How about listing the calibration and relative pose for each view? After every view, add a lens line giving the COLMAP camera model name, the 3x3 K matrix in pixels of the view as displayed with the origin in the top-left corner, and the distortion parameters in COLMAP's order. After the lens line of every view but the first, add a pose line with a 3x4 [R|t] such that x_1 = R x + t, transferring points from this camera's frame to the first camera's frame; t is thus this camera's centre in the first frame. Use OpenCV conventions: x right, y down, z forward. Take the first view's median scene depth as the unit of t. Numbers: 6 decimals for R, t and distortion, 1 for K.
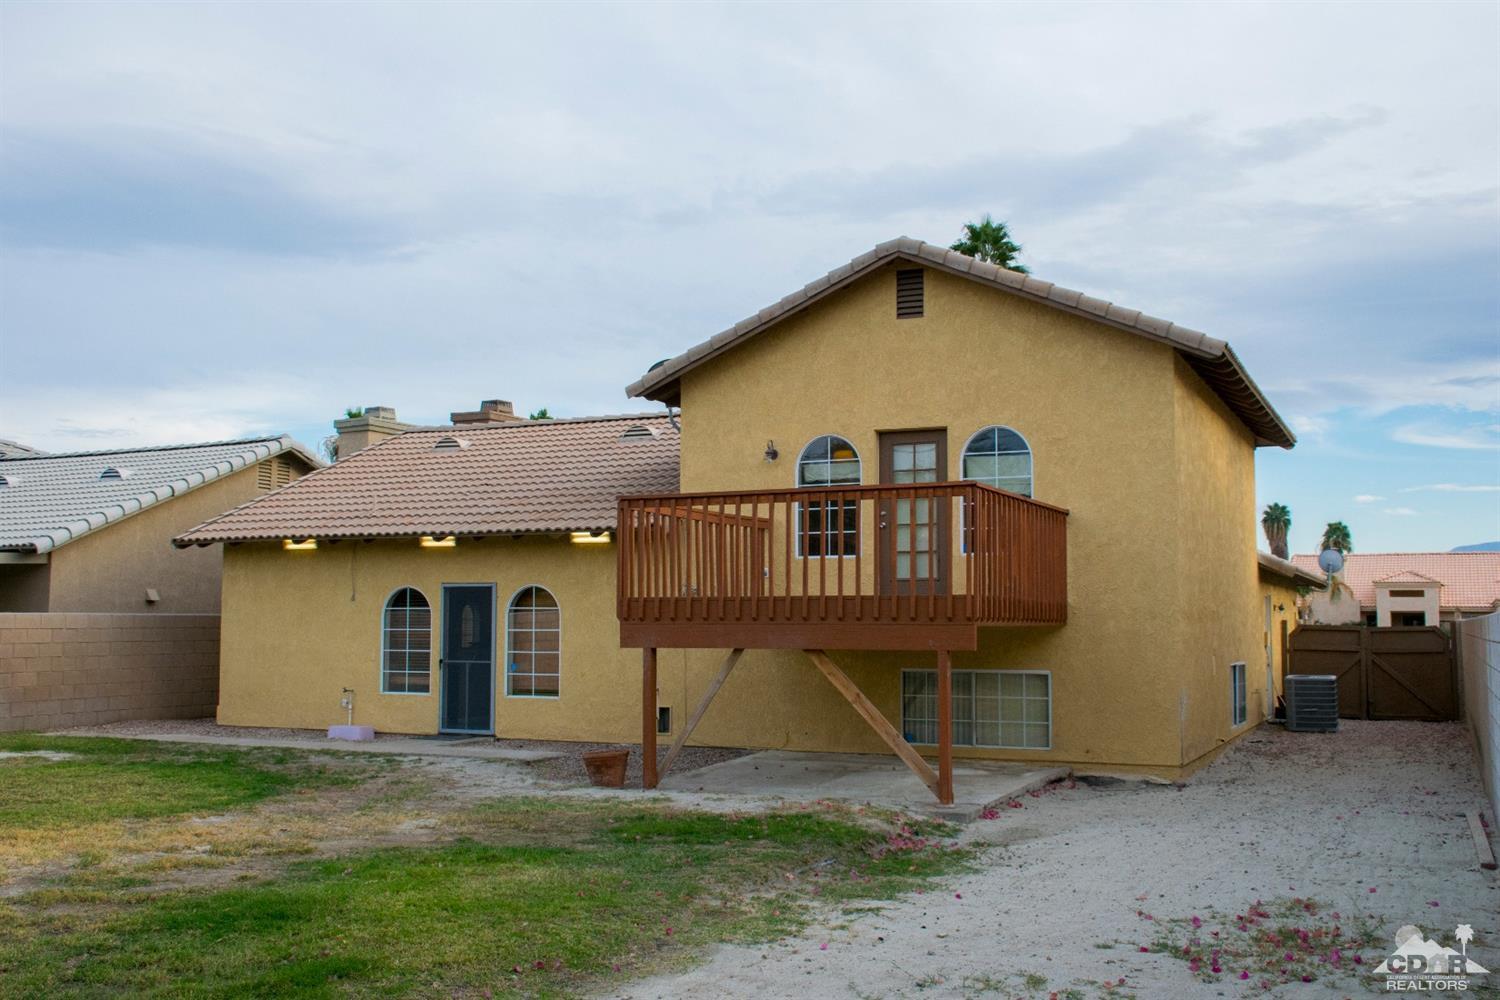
lens RADIAL K [[1481.6, 0, 750.0], [0, 1481.6, 500.0], [0, 0, 1]] dist [-0.003553, -0.006514]
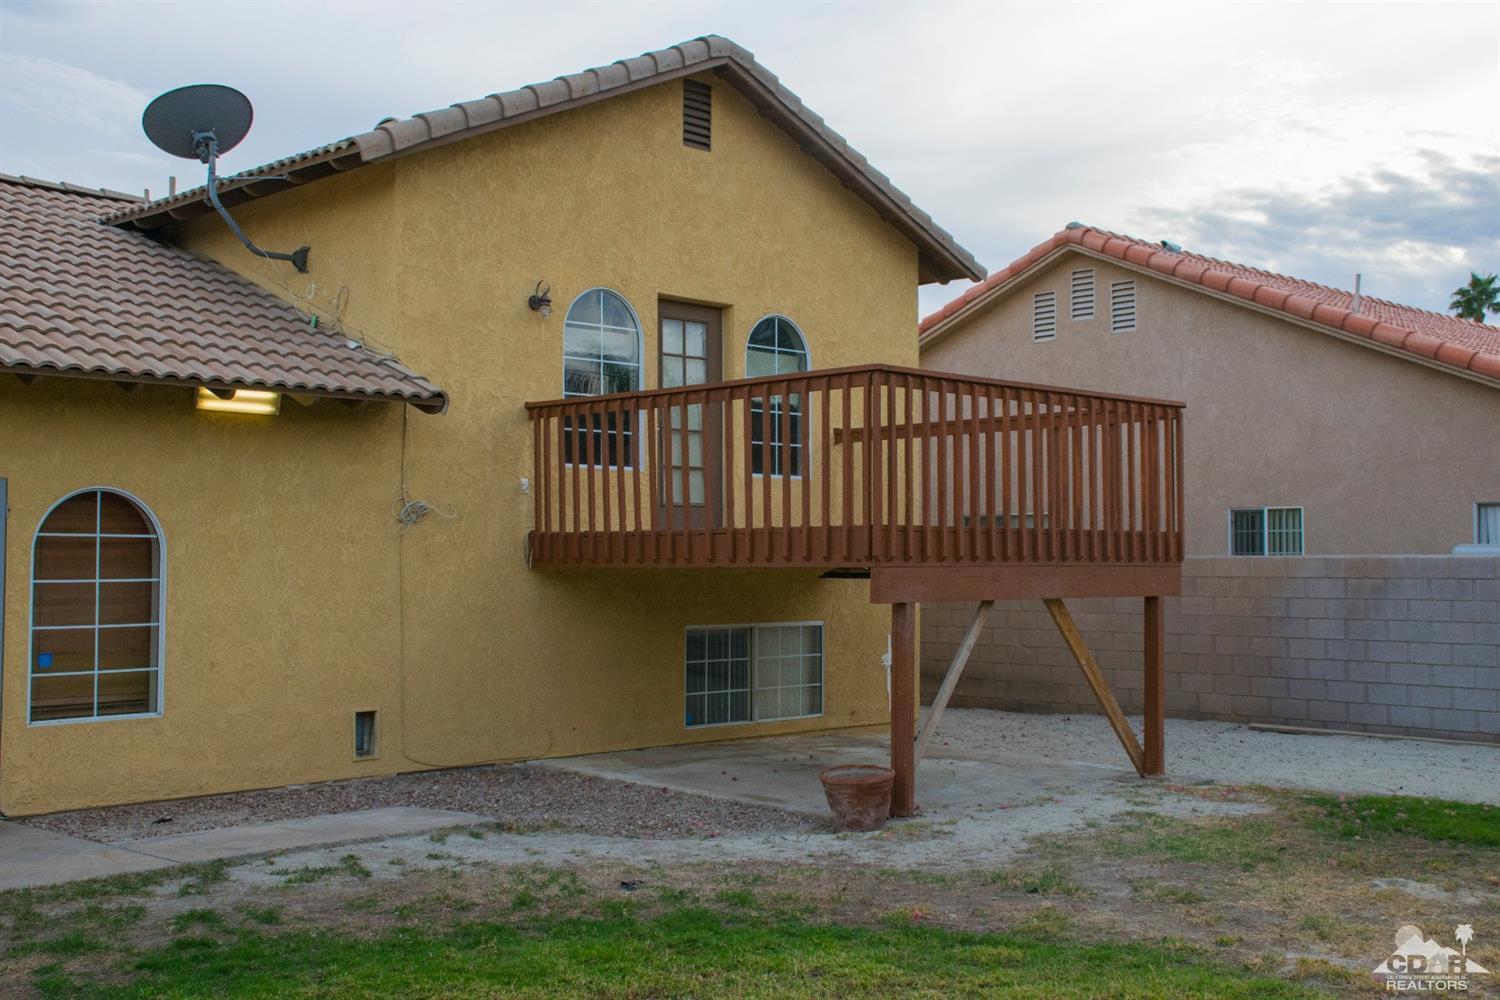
lens RADIAL K [[1701.9, 0, 750.3], [0, 1701.9, 477.7], [0, 0, 1]] dist [0.020331, 0.018027]
pose [[0.329125, 0.039850, 0.943445, -0.642562], [-0.086731, 0.996162, -0.011820, 0.044948], [-0.940295, -0.077936, 0.331318, 0.655234]]
